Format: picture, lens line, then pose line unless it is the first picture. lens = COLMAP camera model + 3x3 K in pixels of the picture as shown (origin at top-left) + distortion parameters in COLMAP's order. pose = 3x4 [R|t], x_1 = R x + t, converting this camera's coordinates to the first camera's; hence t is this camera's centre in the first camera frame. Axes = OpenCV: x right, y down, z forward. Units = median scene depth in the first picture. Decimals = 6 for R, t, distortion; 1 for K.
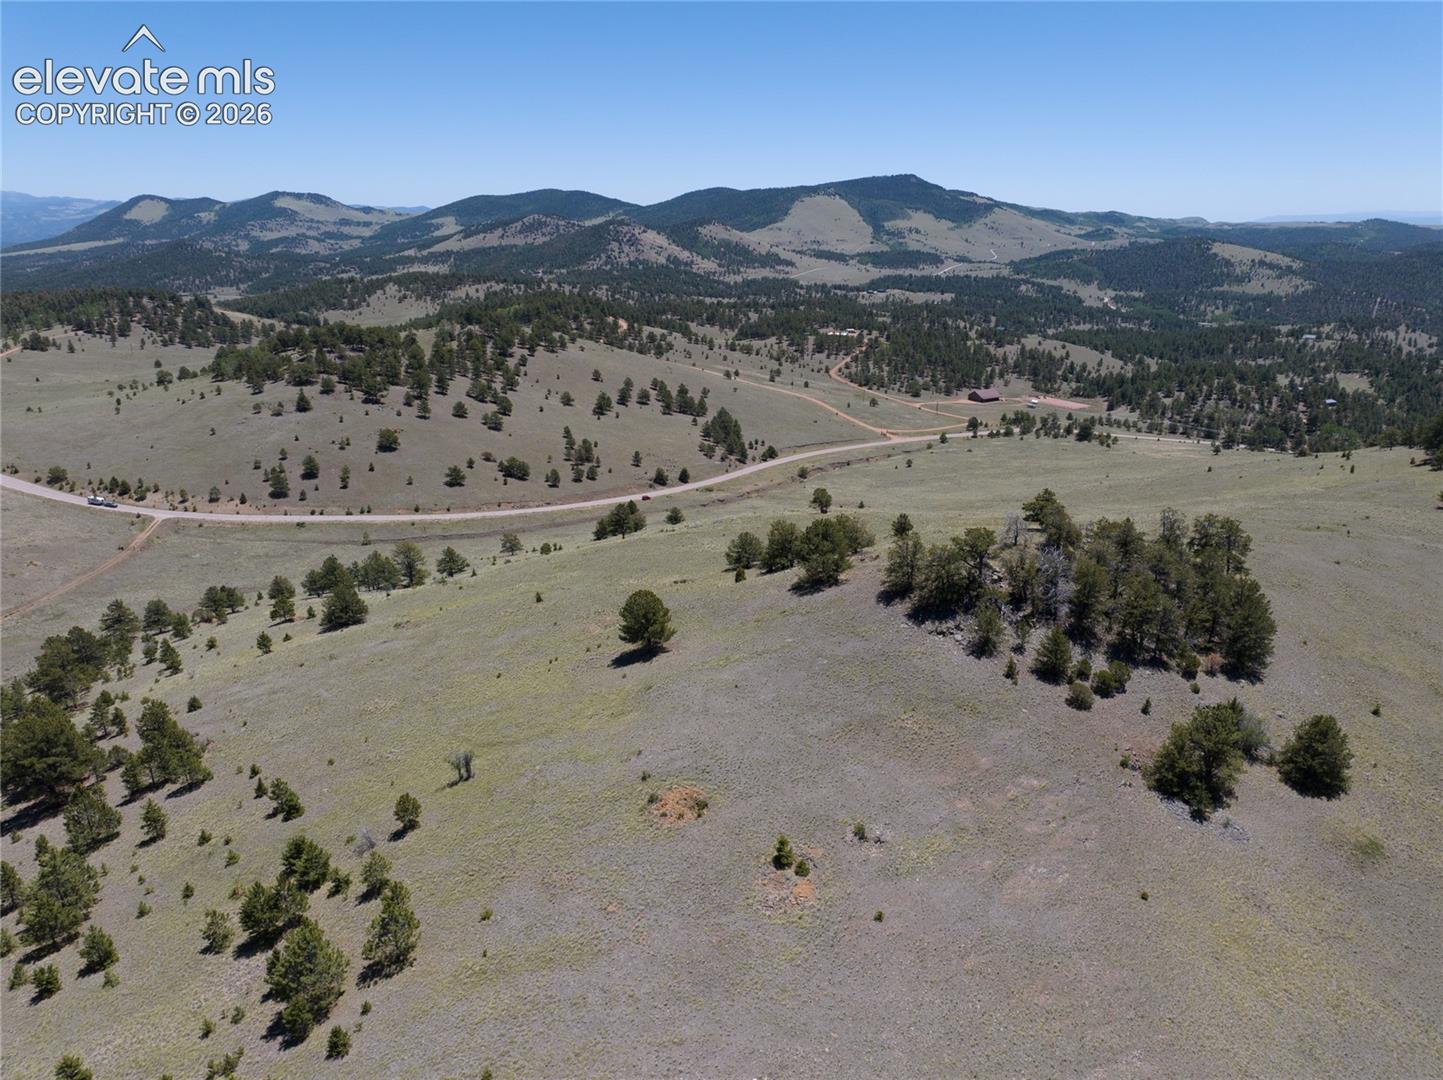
lens RADIAL K [[1025.0, 0, 731.9], [0, 1025.0, 542.7], [0, 0, 1]] dist [-0.044405, 0.009906]
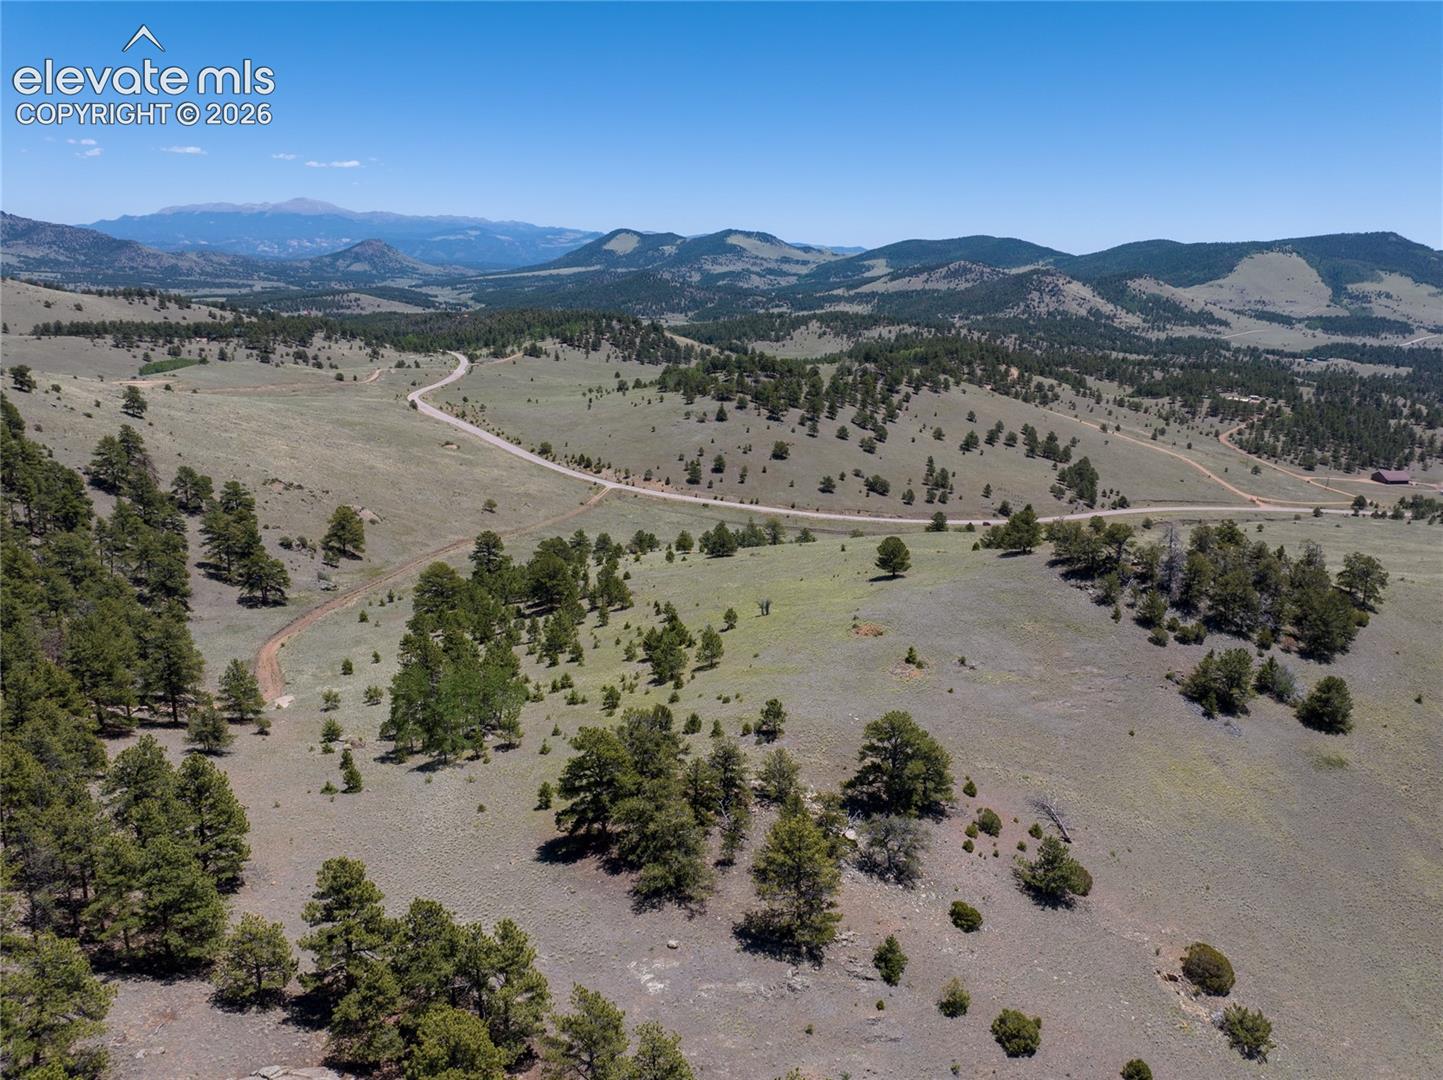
lens RADIAL K [[1025.0, 0, 716.1], [0, 1025.0, 540.9], [0, 0, 1]] dist [-0.044405, 0.009906]
pose [[0.914573, 0.133973, -0.381585, 0.043294], [-0.149345, 0.988726, -0.010807, 0.018101], [0.375835, 0.066871, 0.924271, -0.092298]]
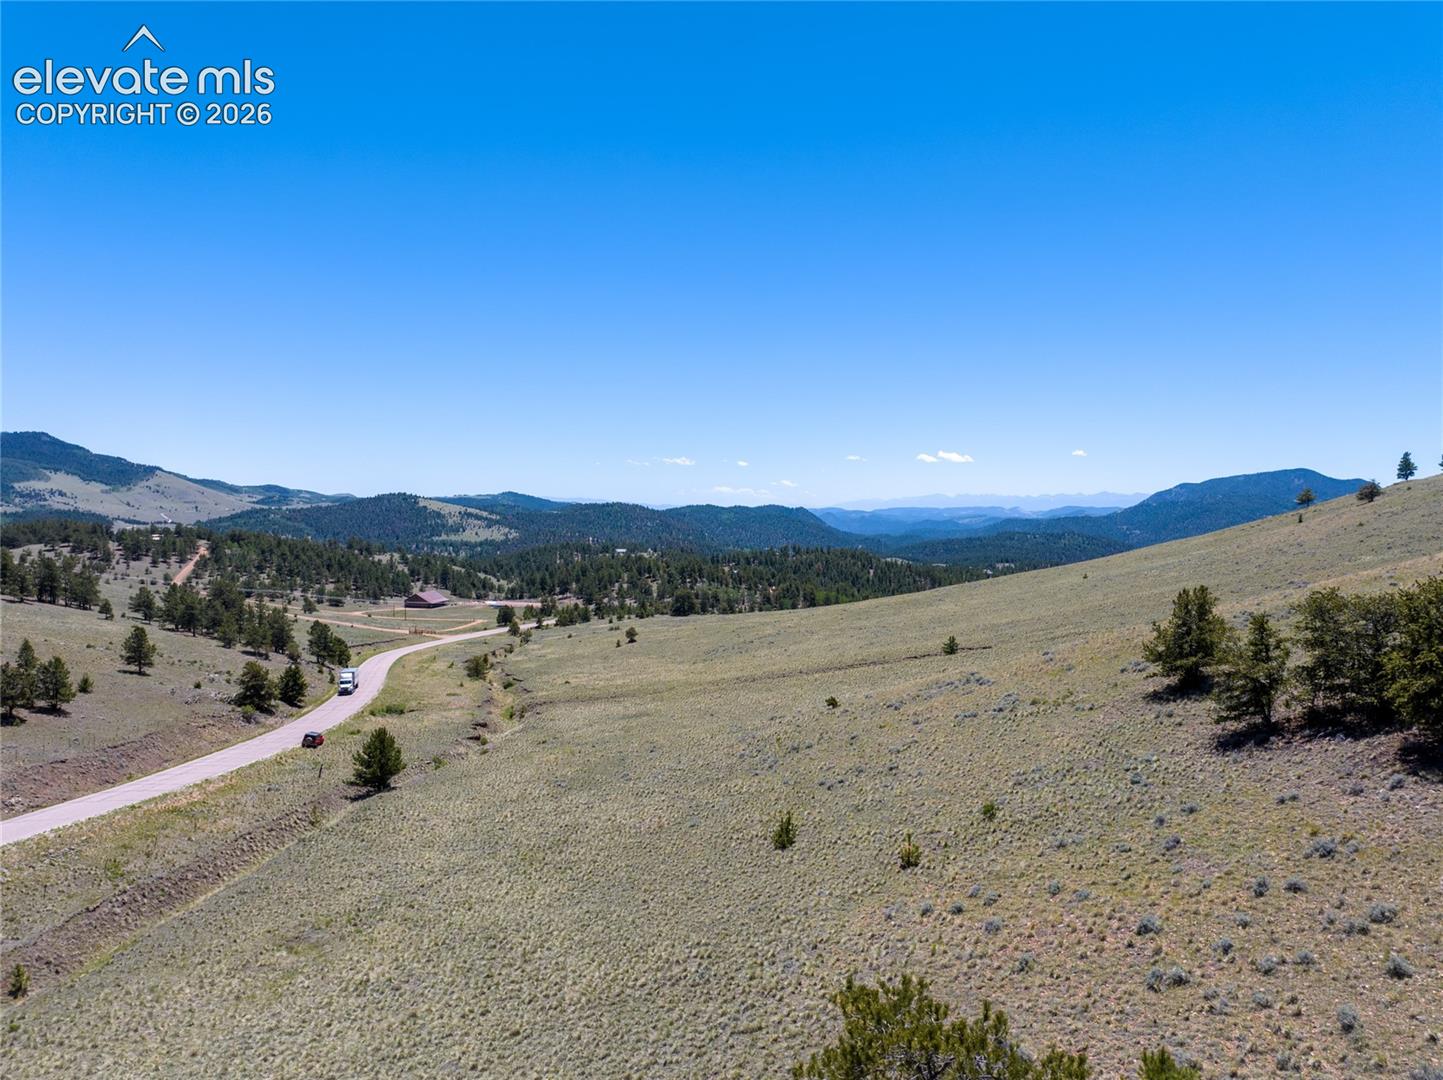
lens RADIAL K [[1025.0, 0, 734.9], [0, 1025.0, 538.4], [0, 0, 1]] dist [-0.044405, 0.009906]
pose [[0.699456, -0.016195, 0.714492, -0.113846], [0.210369, 0.960116, -0.184179, -0.011606], [-0.683013, 0.279132, 0.674966, 0.395838]]
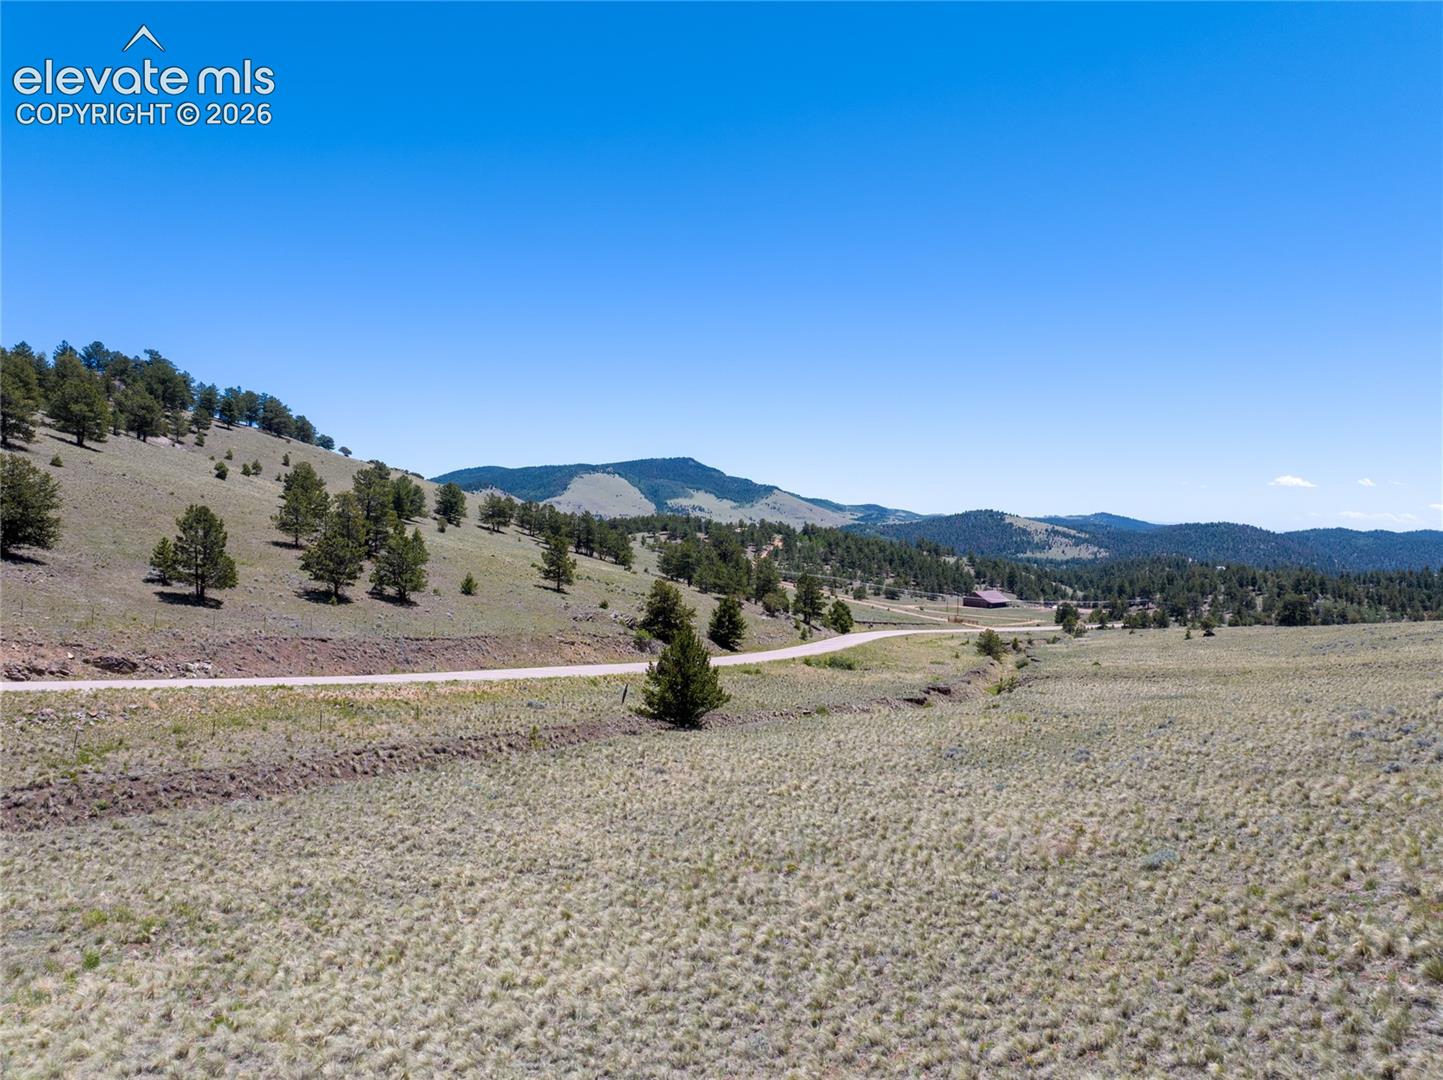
lens RADIAL K [[1025.0, 0, 721.9], [0, 1025.0, 543.8], [0, 0, 1]] dist [-0.044405, 0.009906]
pose [[0.975598, 0.016014, 0.218979, -0.066784], [0.046292, 0.959915, -0.276441, -0.005505], [-0.214629, 0.279832, 0.935750, 0.443784]]
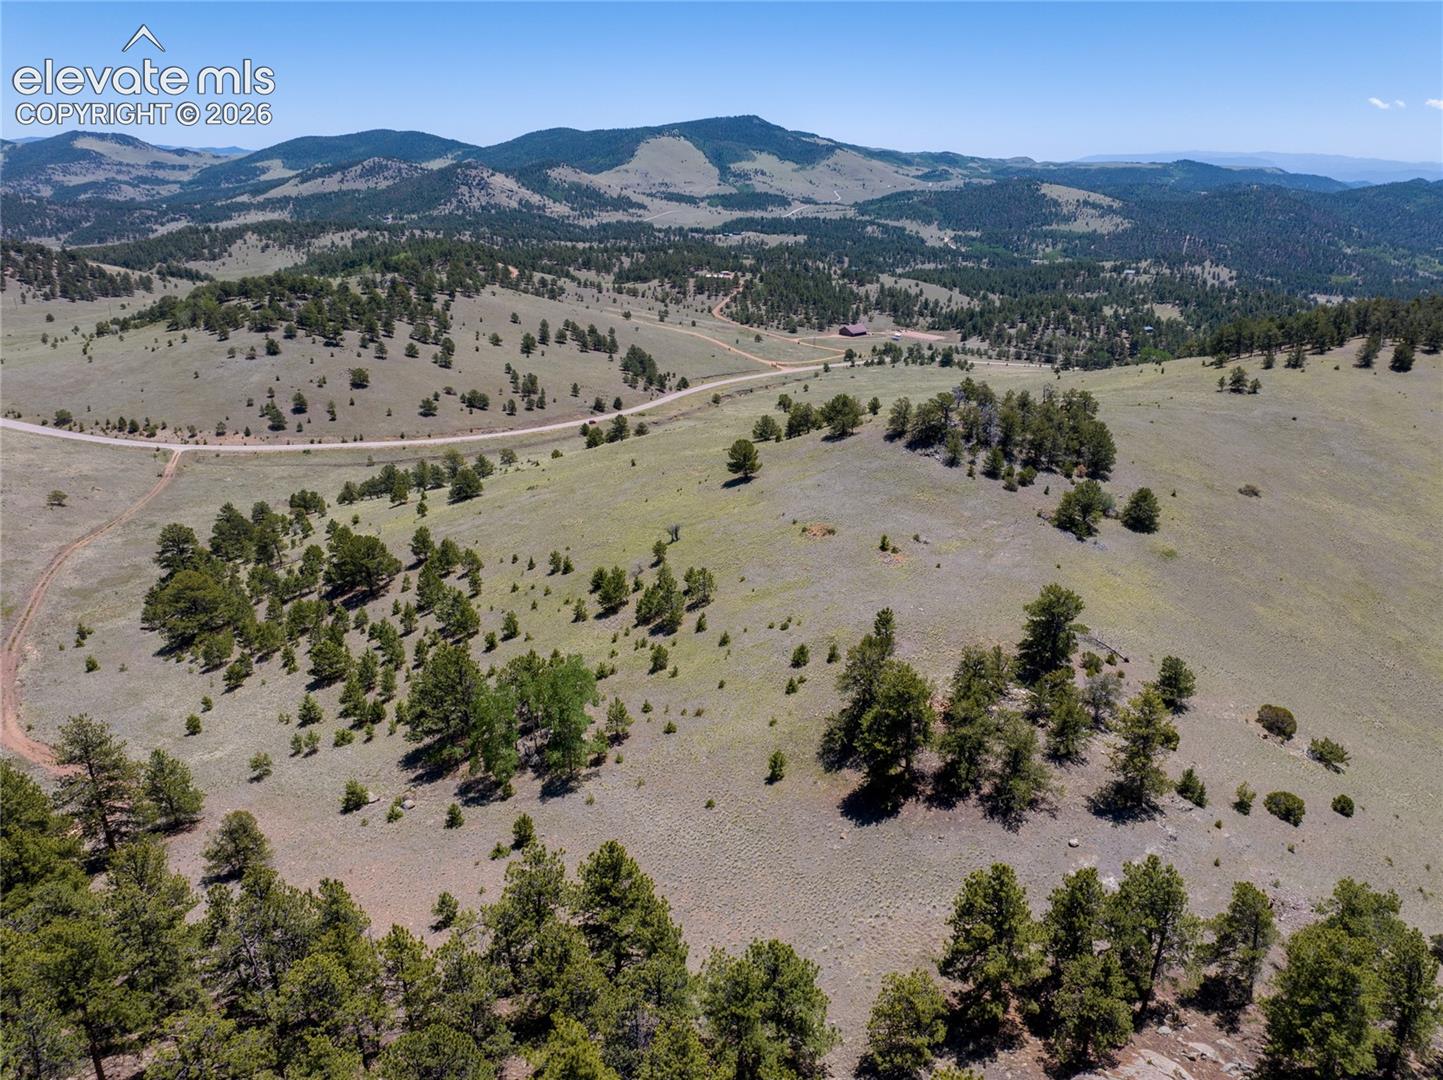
lens RADIAL K [[1025.0, 0, 734.2], [0, 1025.0, 549.2], [0, 0, 1]] dist [-0.044405, 0.009906]
pose [[0.988382, -0.052343, 0.142690, -0.054609], [0.043830, 0.997103, 0.062172, 0.019203], [-0.145531, -0.055196, 0.987813, -0.094524]]
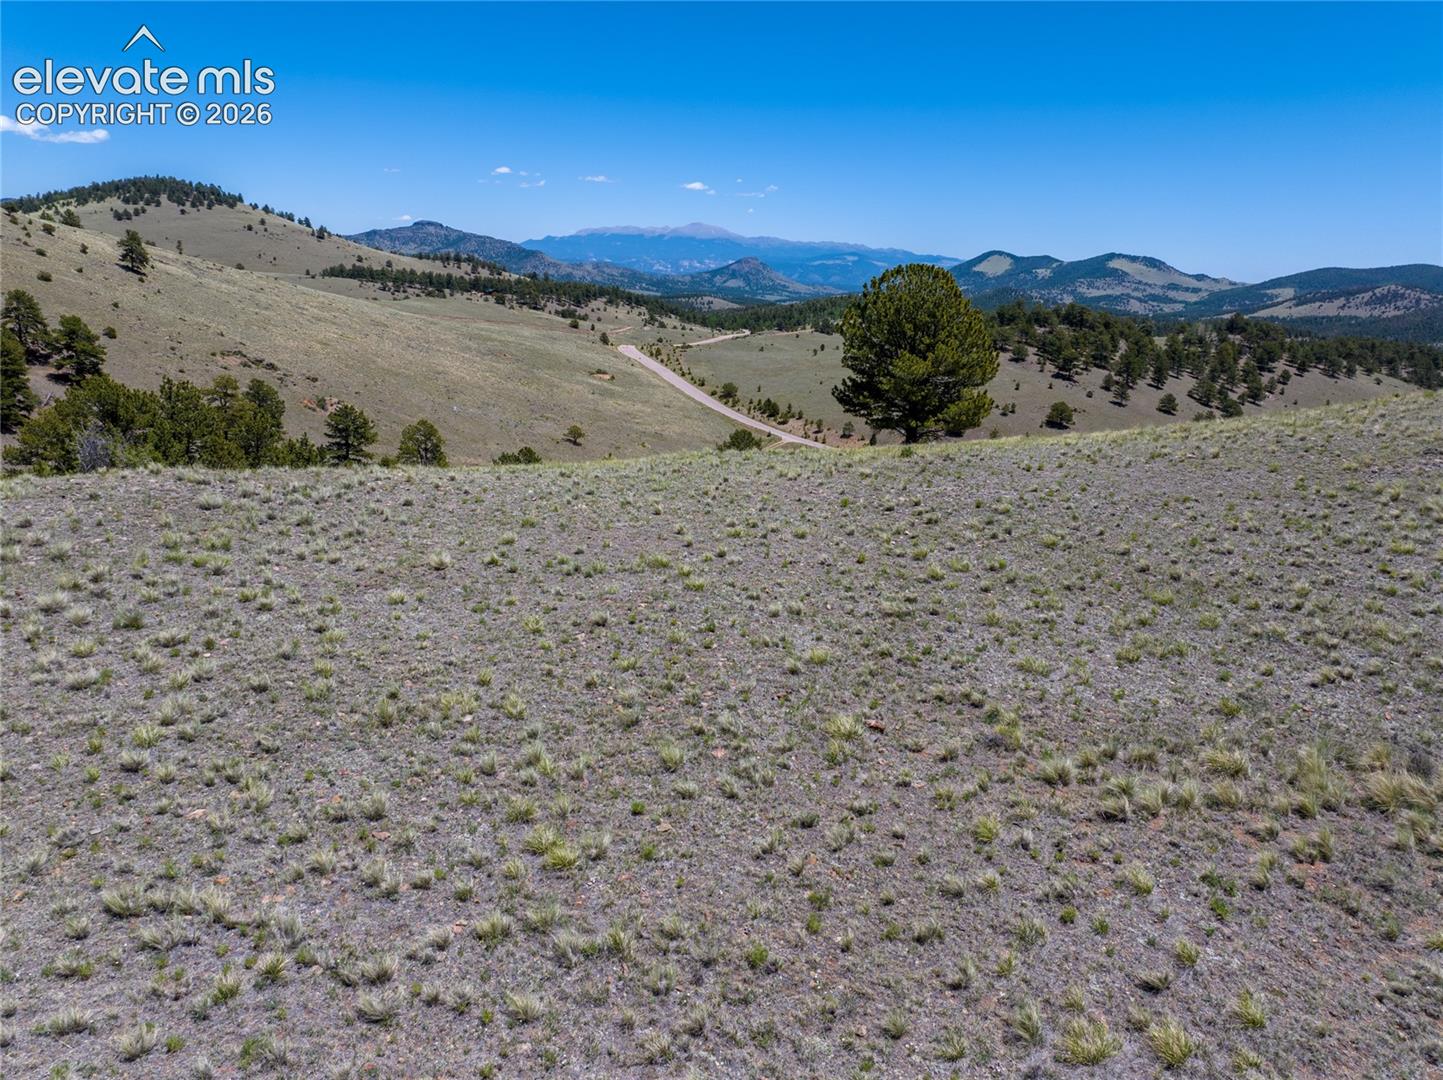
lens RADIAL K [[1025.0, 0, 716.5], [0, 1025.0, 540.2], [0, 0, 1]] dist [-0.044405, 0.009906]
pose [[0.718856, 0.214116, -0.661362, 0.017479], [-0.257633, 0.965692, 0.032613, 0.023118], [0.645655, 0.146945, 0.749357, 0.116007]]
